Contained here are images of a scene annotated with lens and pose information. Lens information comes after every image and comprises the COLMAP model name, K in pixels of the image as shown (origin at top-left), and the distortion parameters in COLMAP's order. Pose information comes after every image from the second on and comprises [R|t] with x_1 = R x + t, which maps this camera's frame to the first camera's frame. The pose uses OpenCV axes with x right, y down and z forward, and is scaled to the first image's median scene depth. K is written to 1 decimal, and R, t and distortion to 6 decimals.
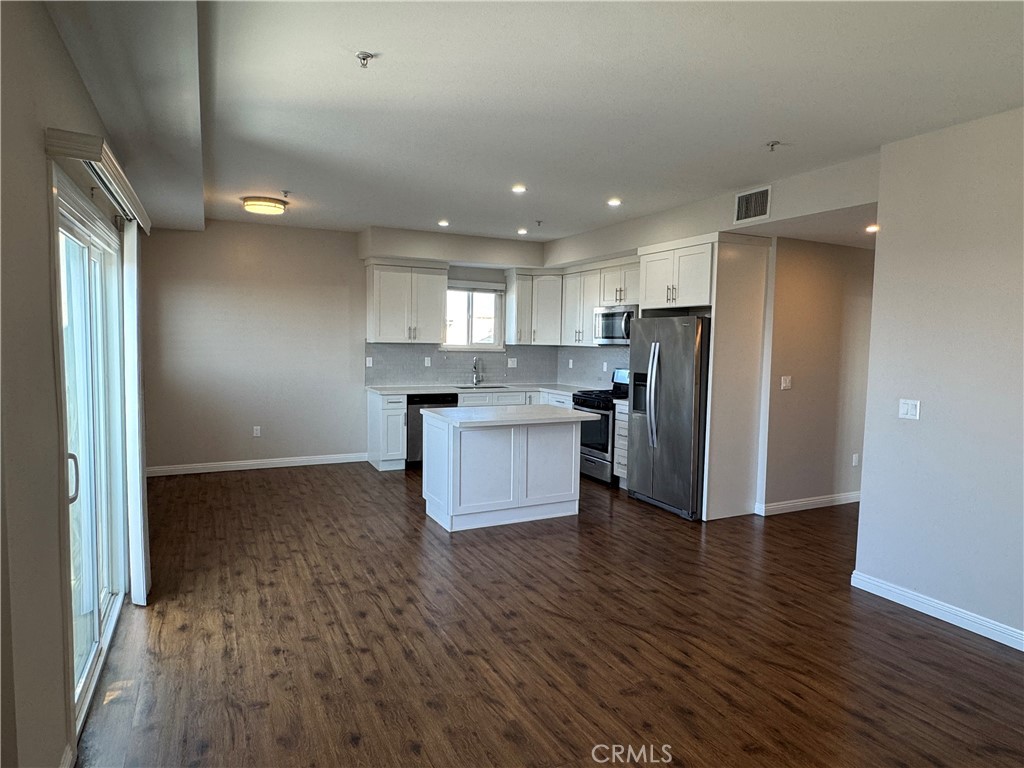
lens RADIAL K [[601.9, 0, 505.6], [0, 601.9, 383.0], [0, 0, 1]] dist [-0.005162, 0.001523]
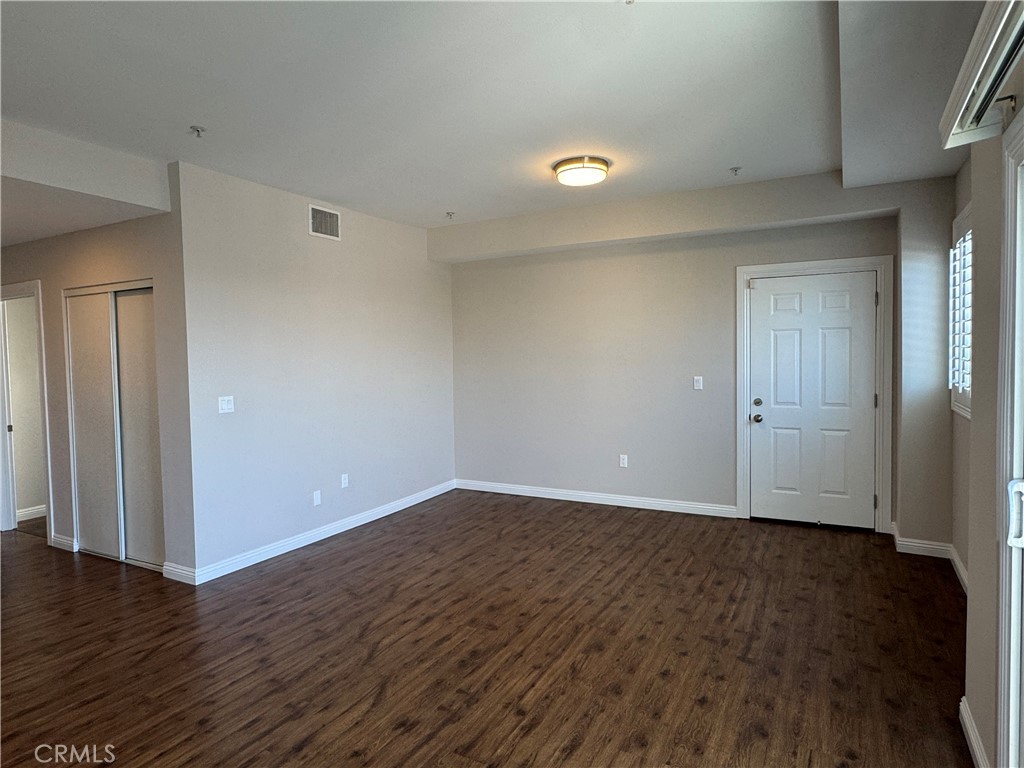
lens RADIAL K [[601.9, 0, 514.7], [0, 601.9, 383.6], [0, 0, 1]] dist [-0.005162, 0.001523]
pose [[-0.576586, -0.045146, 0.815788, -0.709001], [0.065348, 0.992725, 0.101124, -0.092032], [-0.814419, 0.111617, -0.569441, 1.411598]]
